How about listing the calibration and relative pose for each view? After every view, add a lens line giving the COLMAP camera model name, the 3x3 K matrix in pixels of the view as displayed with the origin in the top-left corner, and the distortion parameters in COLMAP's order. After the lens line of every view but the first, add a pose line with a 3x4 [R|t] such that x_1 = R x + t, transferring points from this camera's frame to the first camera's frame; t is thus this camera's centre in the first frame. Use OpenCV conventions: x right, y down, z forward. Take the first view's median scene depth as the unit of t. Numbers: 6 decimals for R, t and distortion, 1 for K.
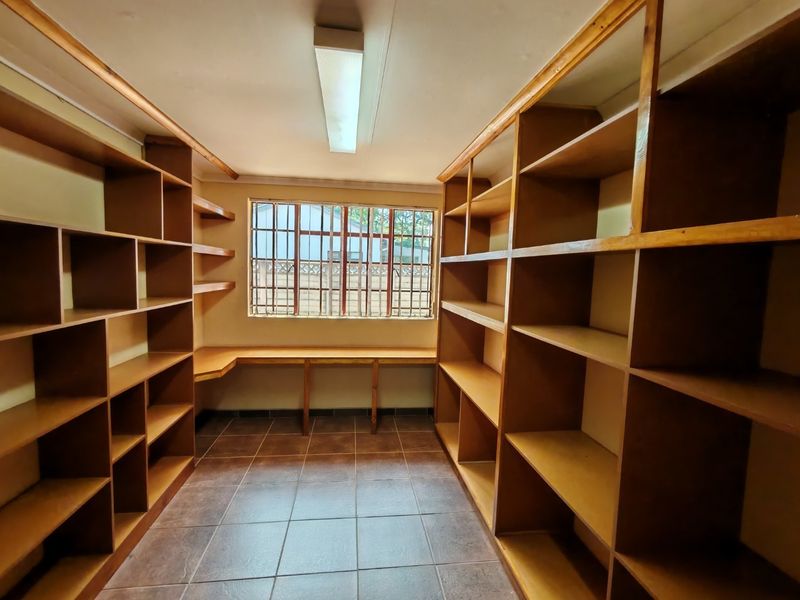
lens RADIAL K [[367.2, 0, 402.5], [0, 367.2, 300.4], [0, 0, 1]] dist [-0.002446, -0.000409]
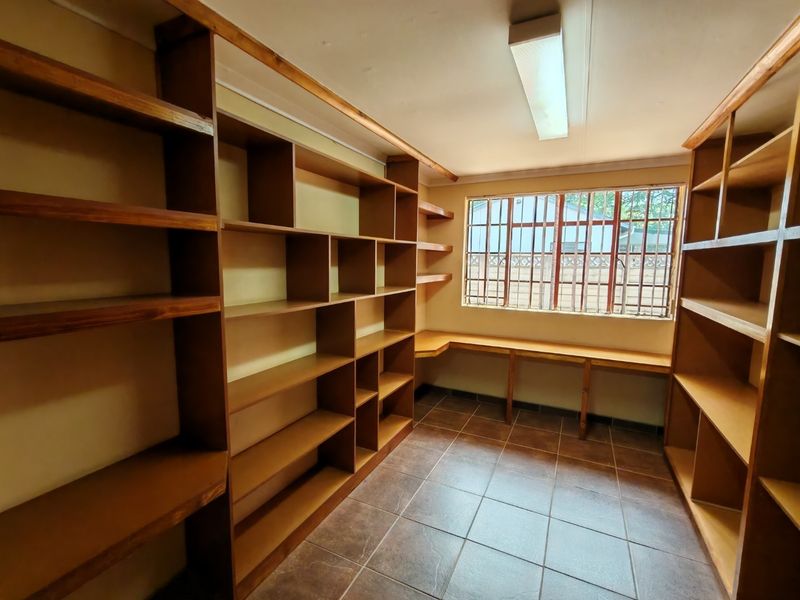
lens RADIAL K [[367.2, 0, 400.1], [0, 367.2, 300.5], [0, 0, 1]] dist [-0.002446, -0.000409]
pose [[0.828150, 0.041272, -0.558985, 0.056830], [-0.031385, 0.999135, 0.027272, 0.005384], [0.559627, -0.005041, 0.828729, -0.018855]]
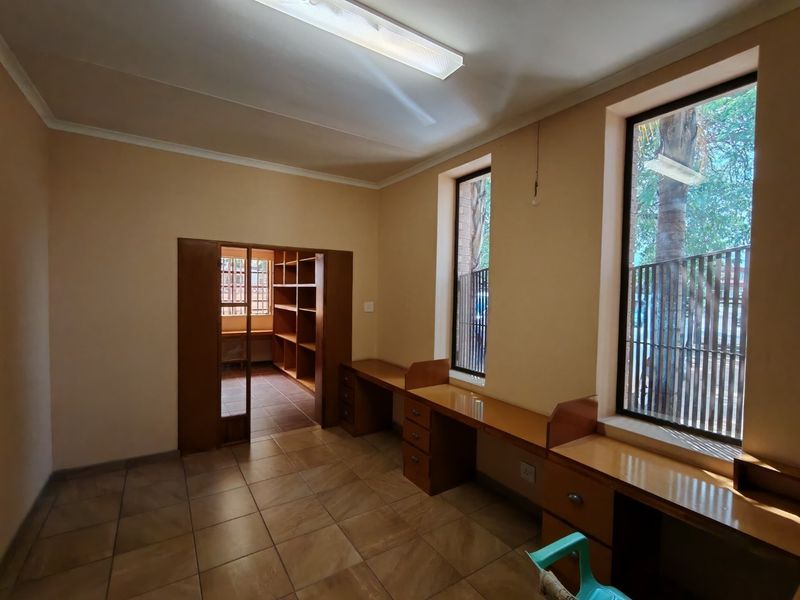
lens RADIAL K [[367.2, 0, 404.7], [0, 367.2, 300.6], [0, 0, 1]] dist [-0.002446, -0.000409]
pose [[0.898047, -0.026568, 0.439097, -0.190794], [0.045596, 0.998420, -0.032843, 0.105398], [-0.437530, 0.049516, 0.897839, -1.593015]]
